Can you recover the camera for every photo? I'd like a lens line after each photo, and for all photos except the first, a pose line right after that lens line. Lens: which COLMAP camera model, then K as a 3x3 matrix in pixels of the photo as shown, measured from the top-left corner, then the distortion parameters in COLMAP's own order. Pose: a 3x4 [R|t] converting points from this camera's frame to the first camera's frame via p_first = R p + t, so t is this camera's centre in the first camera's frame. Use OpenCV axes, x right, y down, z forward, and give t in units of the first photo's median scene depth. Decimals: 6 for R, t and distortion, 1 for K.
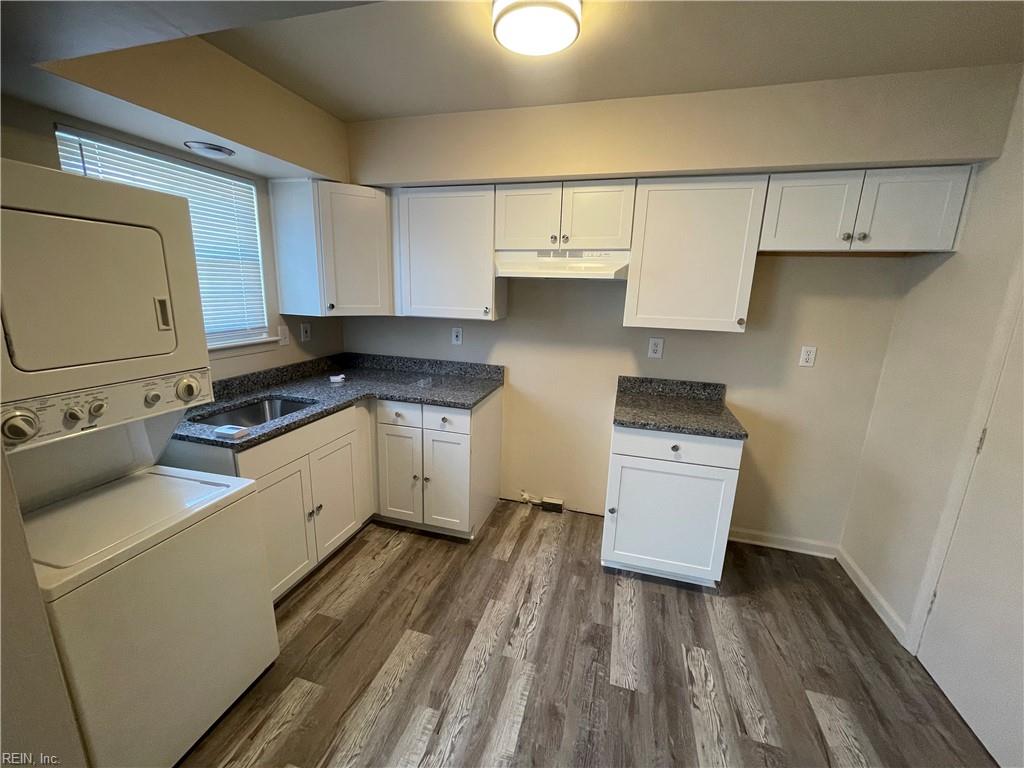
lens RADIAL K [[412.1, 0, 512.0], [0, 412.1, 384.0], [0, 0, 1]] dist [0.001085, 0.000277]
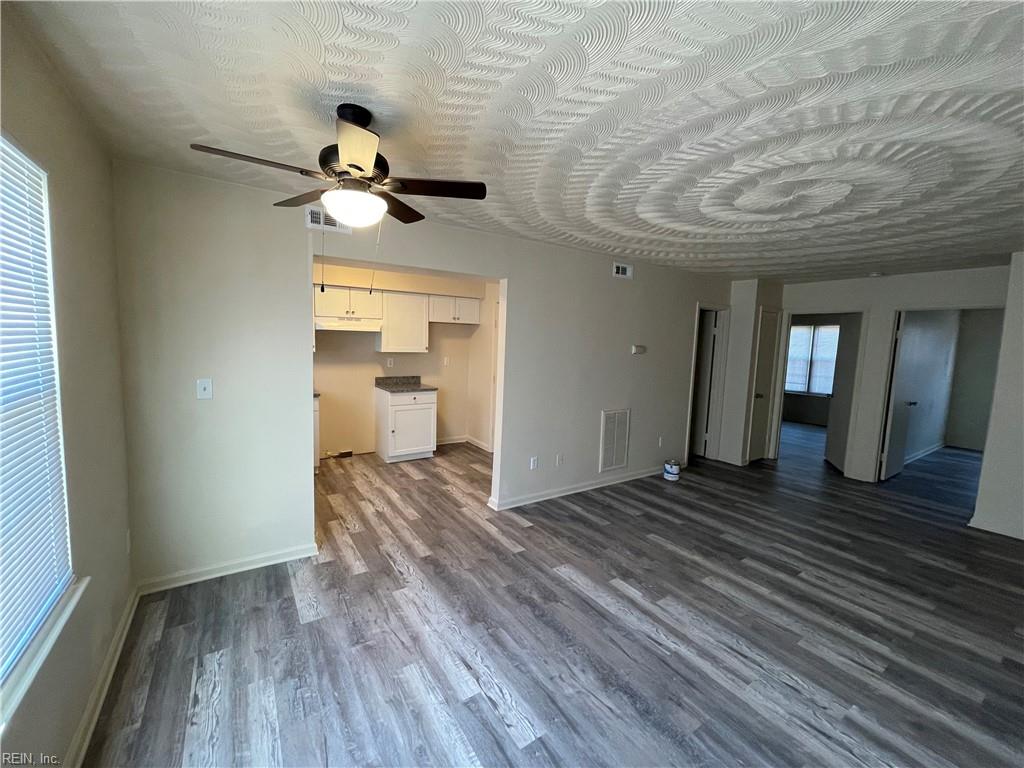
lens RADIAL K [[412.1, 0, 512.0], [0, 412.1, 384.0], [0, 0, 1]] dist [0.001085, 0.000277]
pose [[0.645271, -0.091655, 0.758436, -1.102748], [0.159779, 0.987012, -0.016662, 0.202376], [-0.747058, 0.131934, 0.651535, -1.075399]]
